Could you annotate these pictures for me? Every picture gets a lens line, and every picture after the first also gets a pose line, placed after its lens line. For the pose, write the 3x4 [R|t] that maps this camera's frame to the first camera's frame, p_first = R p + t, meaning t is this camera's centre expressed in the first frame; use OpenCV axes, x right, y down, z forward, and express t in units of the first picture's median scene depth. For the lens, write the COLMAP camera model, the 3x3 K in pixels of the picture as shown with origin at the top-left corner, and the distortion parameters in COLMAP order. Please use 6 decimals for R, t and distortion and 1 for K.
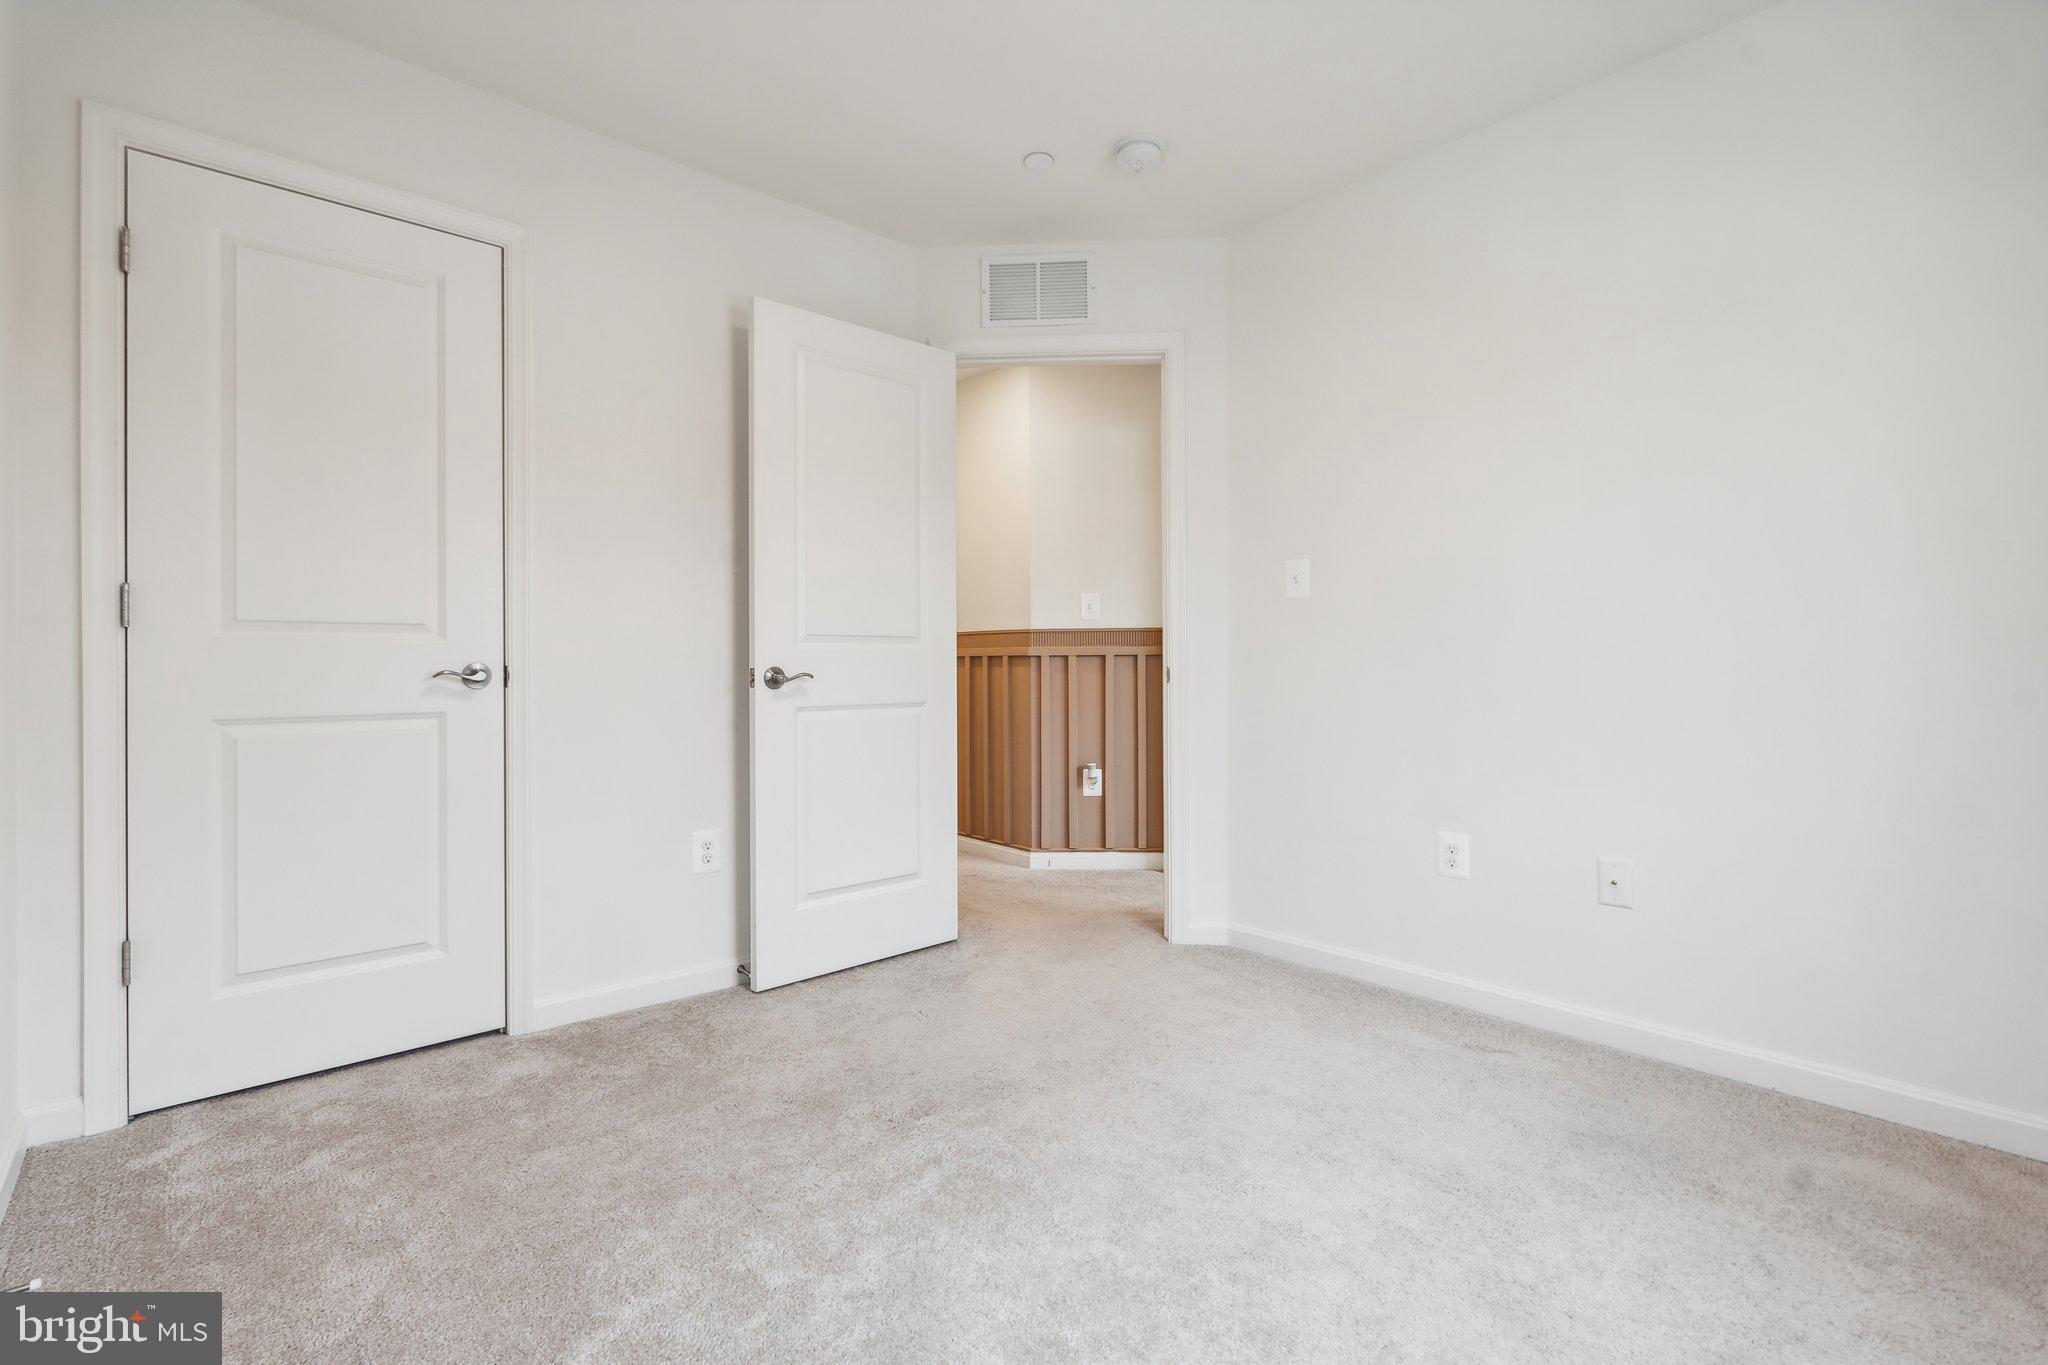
lens RADIAL K [[916.6, 0, 1021.1], [0, 916.6, 671.4], [0, 0, 1]] dist [-0.001229, 0.000366]
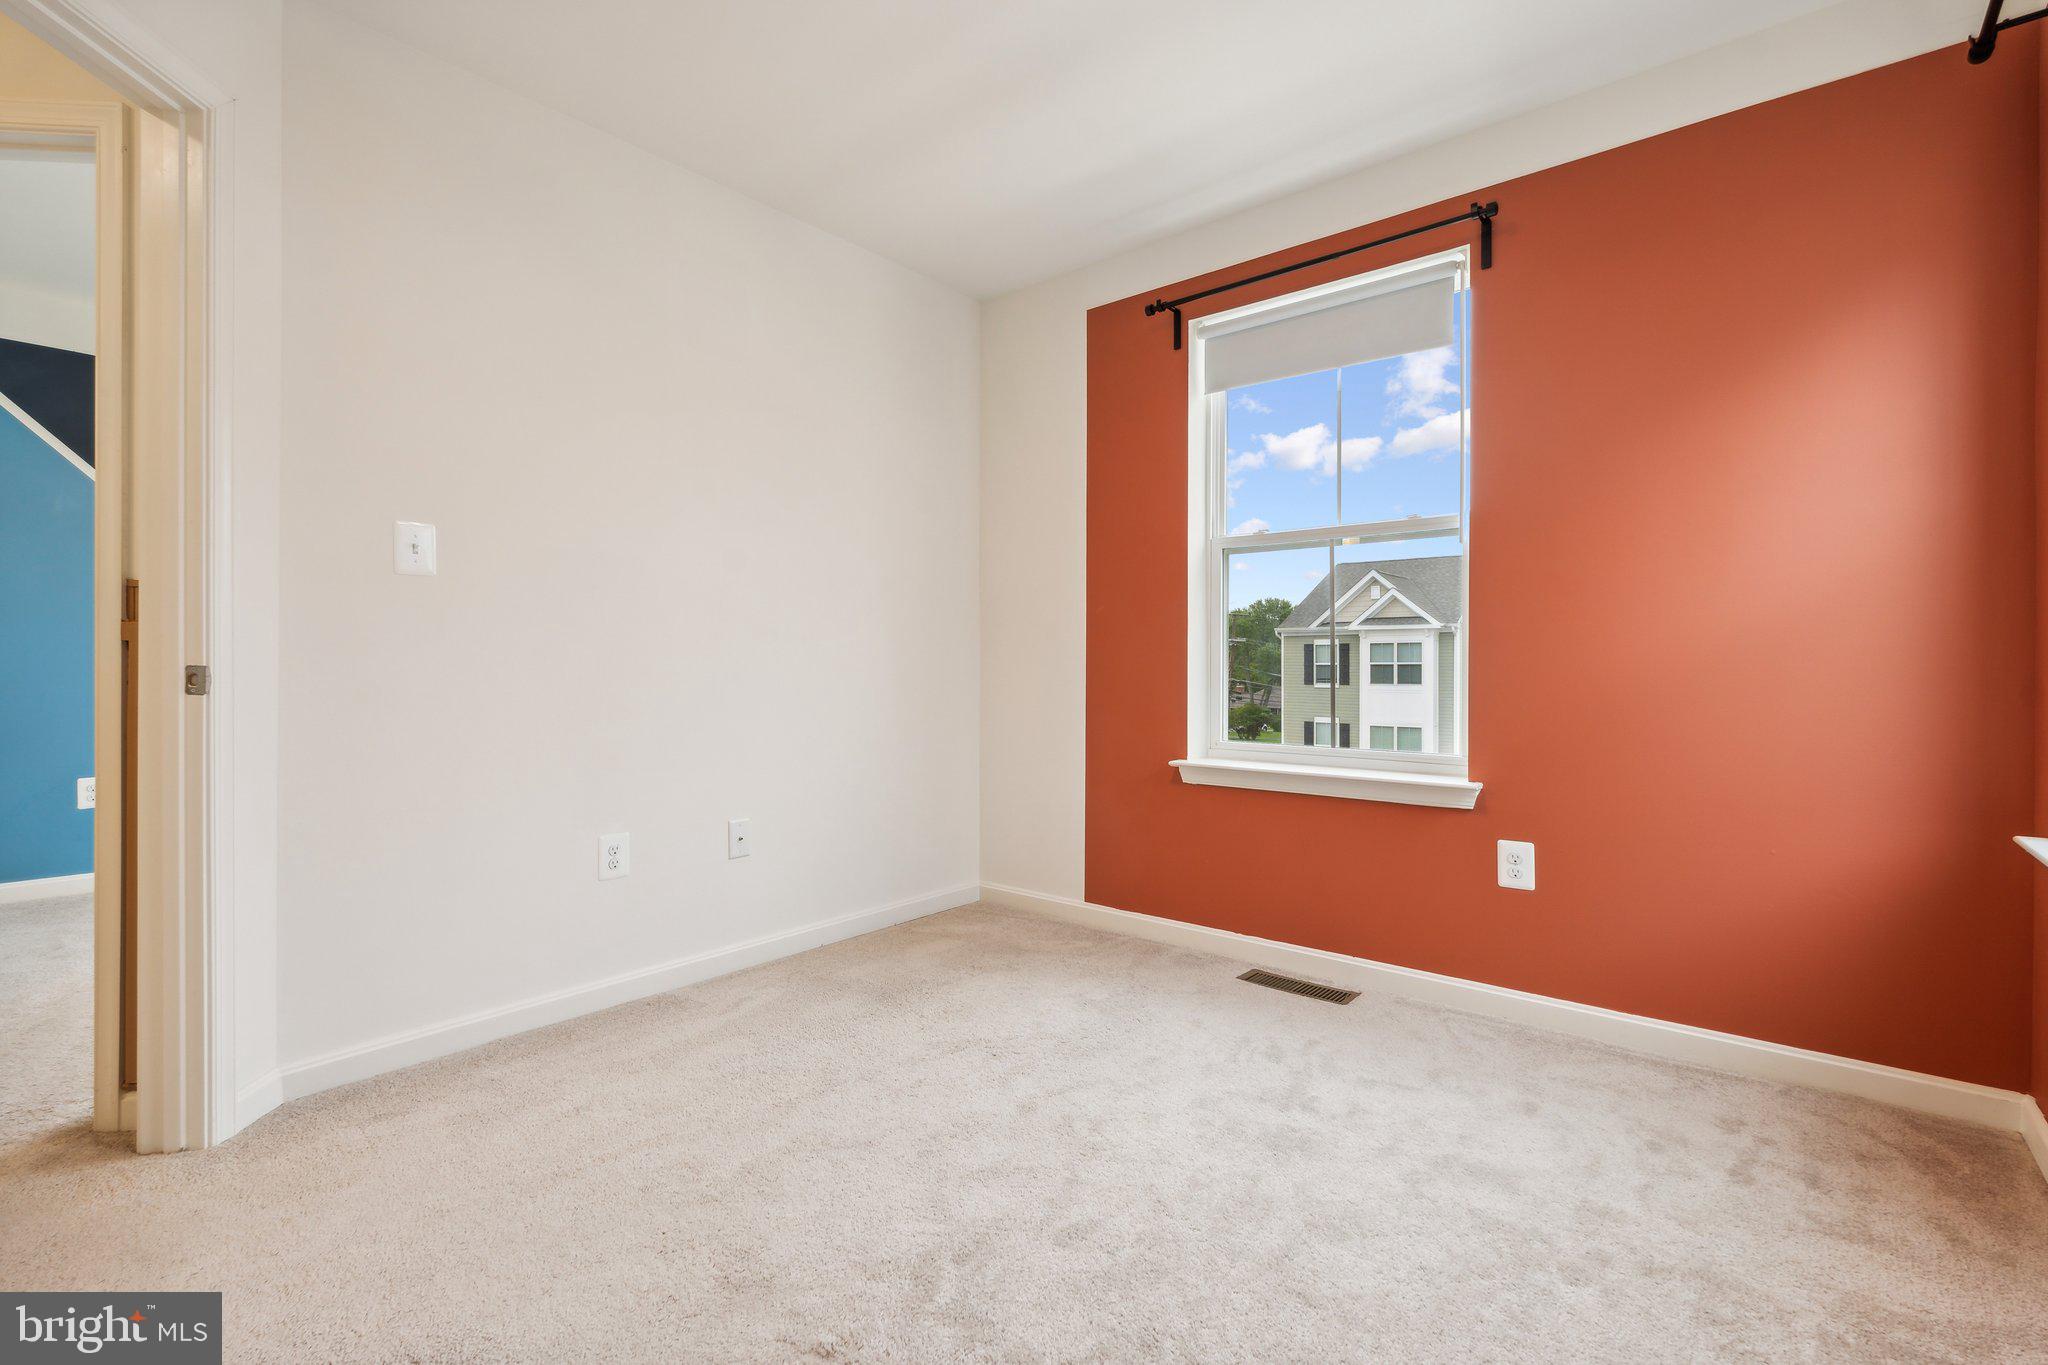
lens RADIAL K [[916.6, 0, 1021.1], [0, 916.6, 671.4], [0, 0, 1]] dist [-0.001229, 0.000366]
pose [[-0.145047, -0.004225, 0.989416, -0.575692], [0.001347, 0.999989, 0.004468, -0.003424], [-0.989424, 0.001981, -0.145040, 0.706745]]
